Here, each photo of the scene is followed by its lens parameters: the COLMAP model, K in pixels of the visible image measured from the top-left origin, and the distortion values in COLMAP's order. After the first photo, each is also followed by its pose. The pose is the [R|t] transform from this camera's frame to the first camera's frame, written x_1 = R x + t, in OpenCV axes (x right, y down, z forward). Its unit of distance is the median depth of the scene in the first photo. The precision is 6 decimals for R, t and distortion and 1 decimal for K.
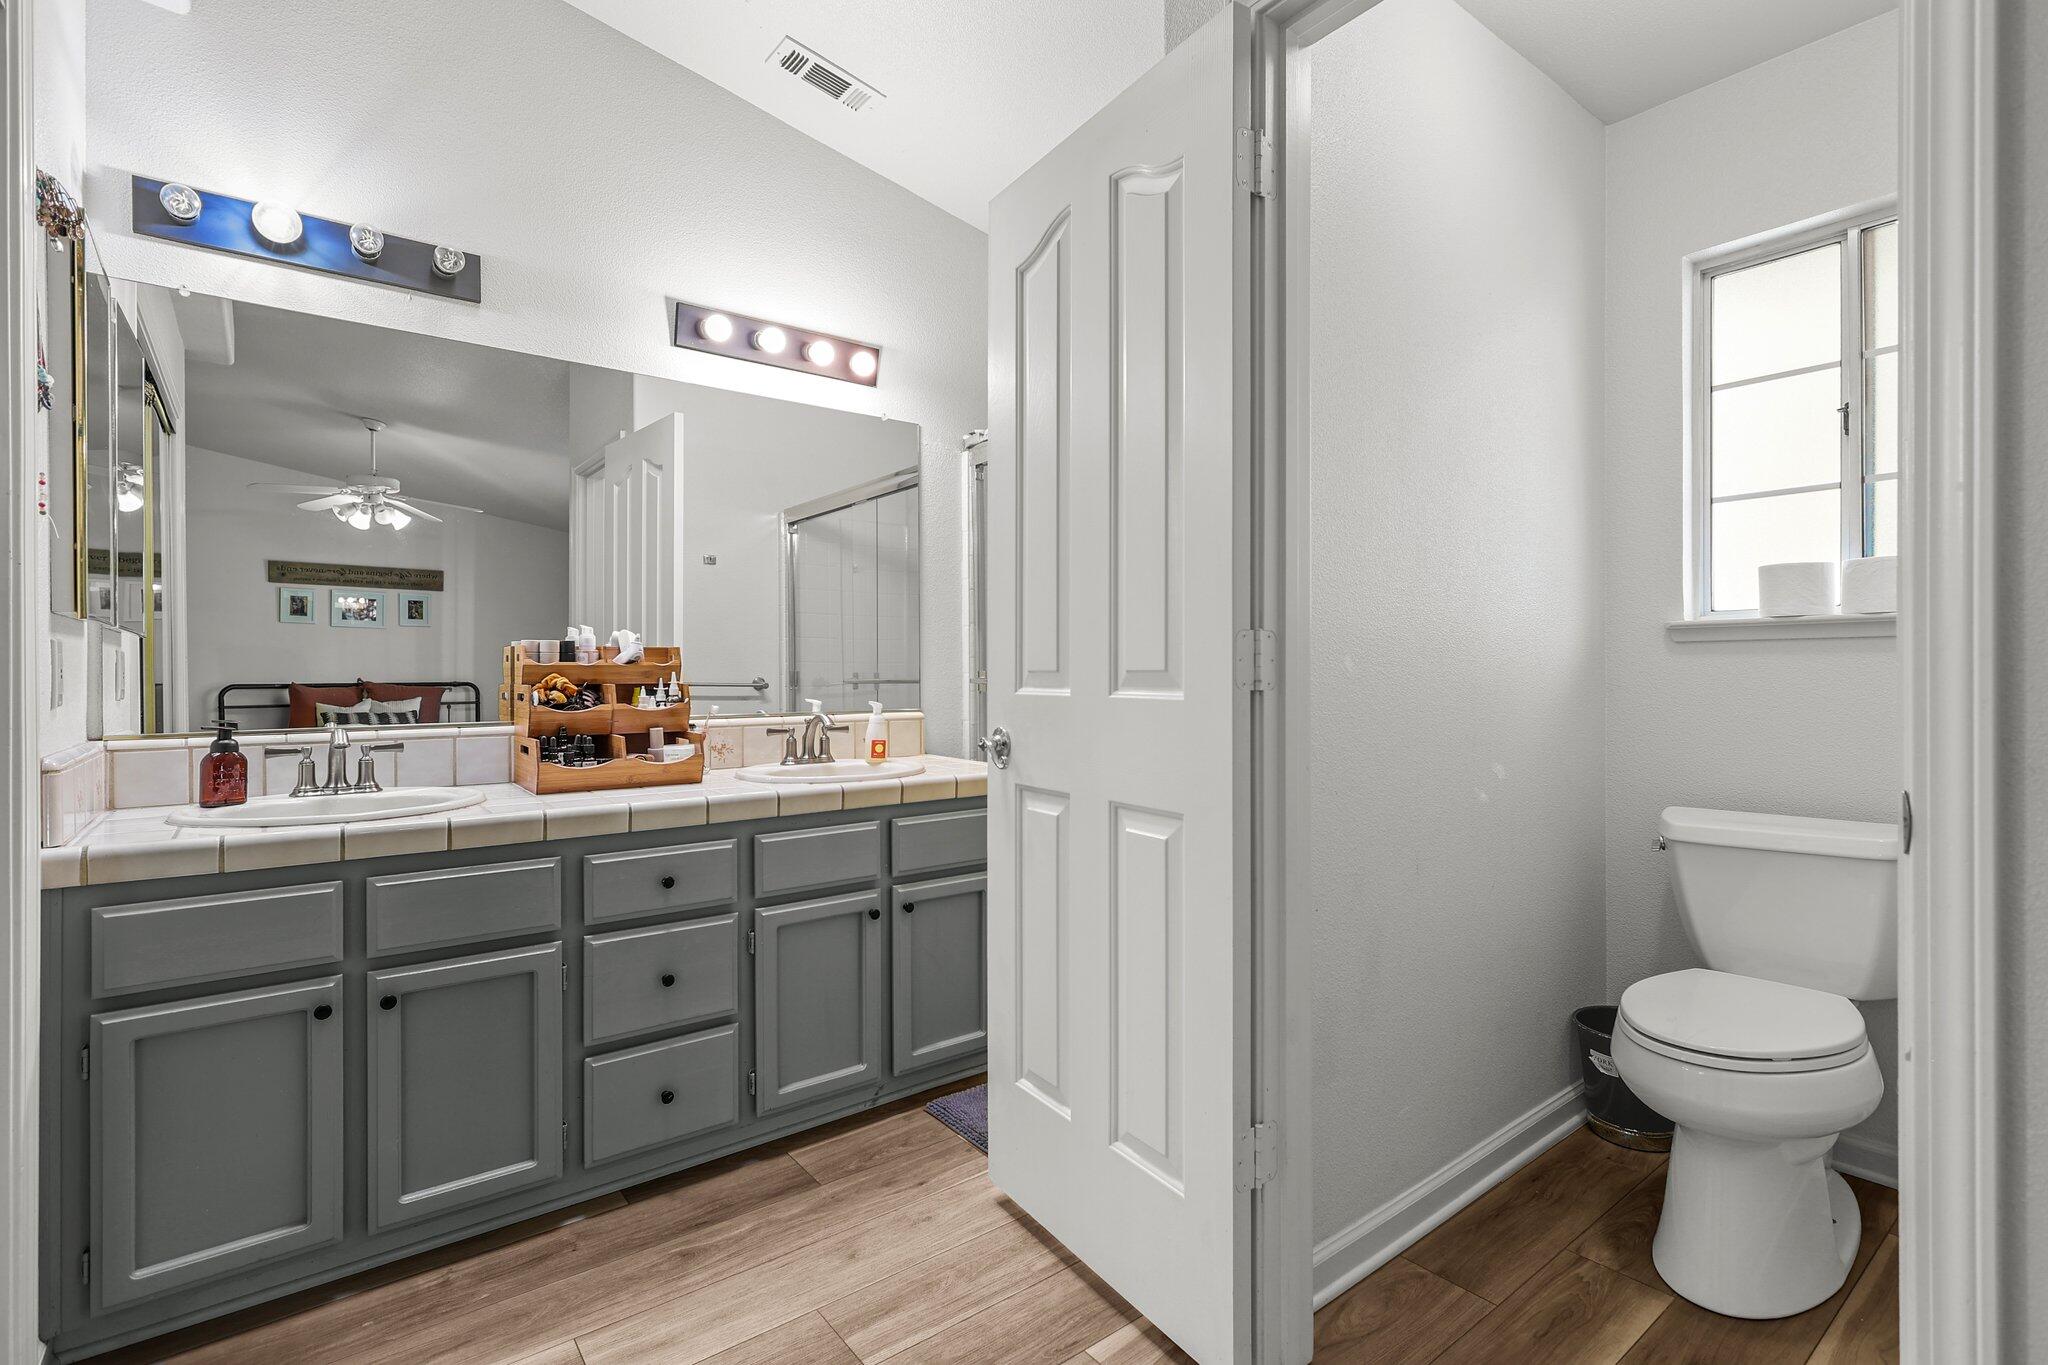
lens RADIAL K [[961.0, 0, 1024.8], [0, 961.0, 671.9], [0, 0, 1]] dist [0.000524, 0.000322]
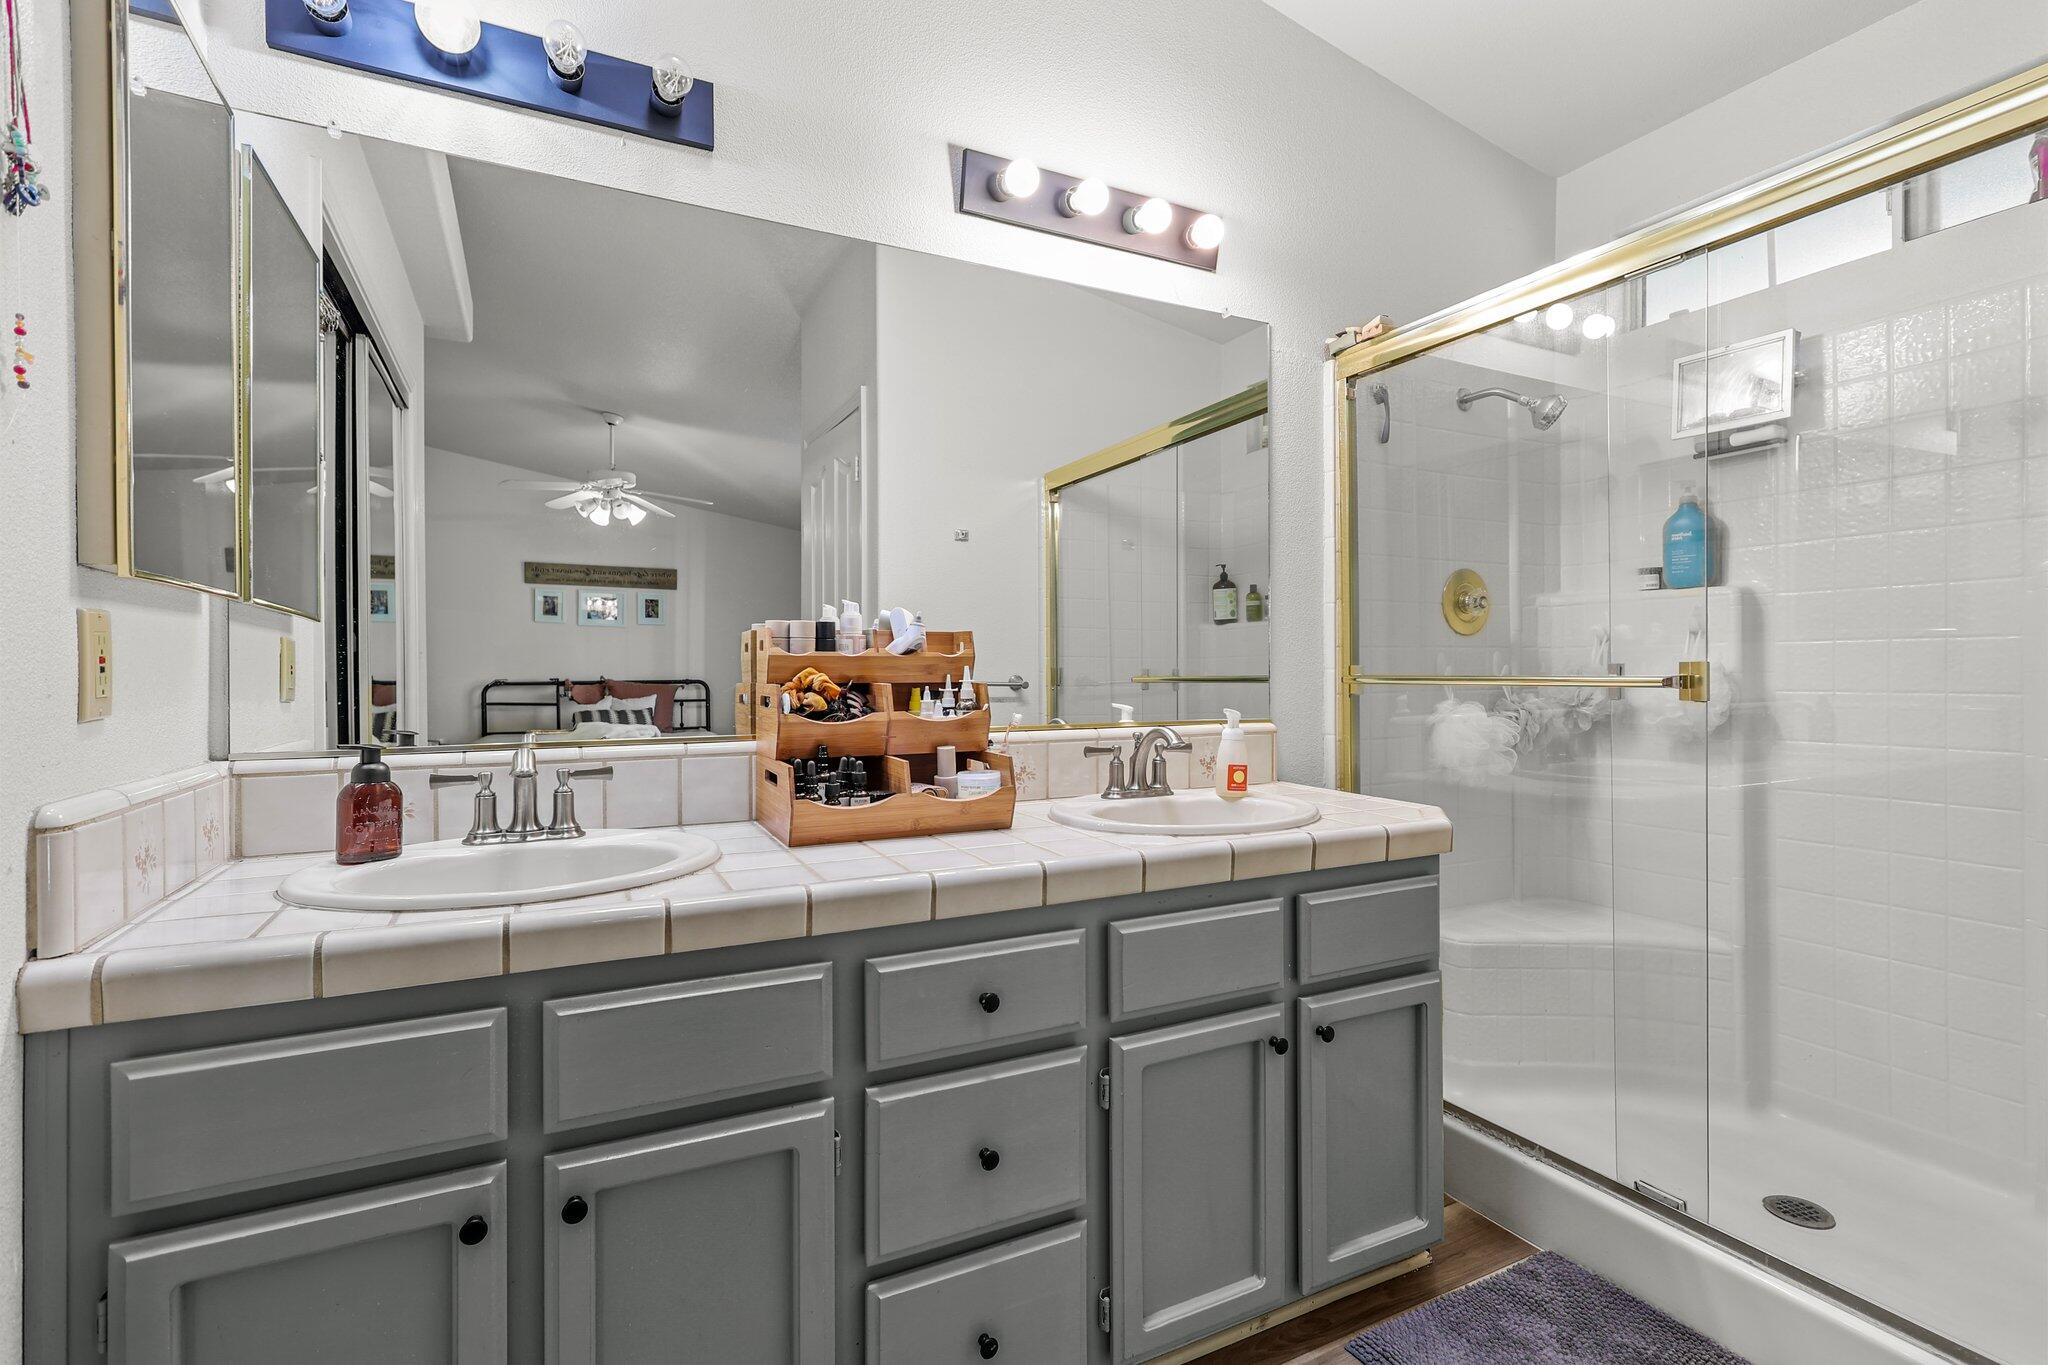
lens RADIAL K [[943.9, 0, 1016.7], [0, 943.9, 672.9], [0, 0, 1]] dist [-0.000826, 0.000617]
pose [[0.979816, 0.001016, -0.199901, -0.206128], [-0.000624, 0.999998, 0.002029, 0.003920], [0.199903, -0.001863, 0.979814, 0.359662]]
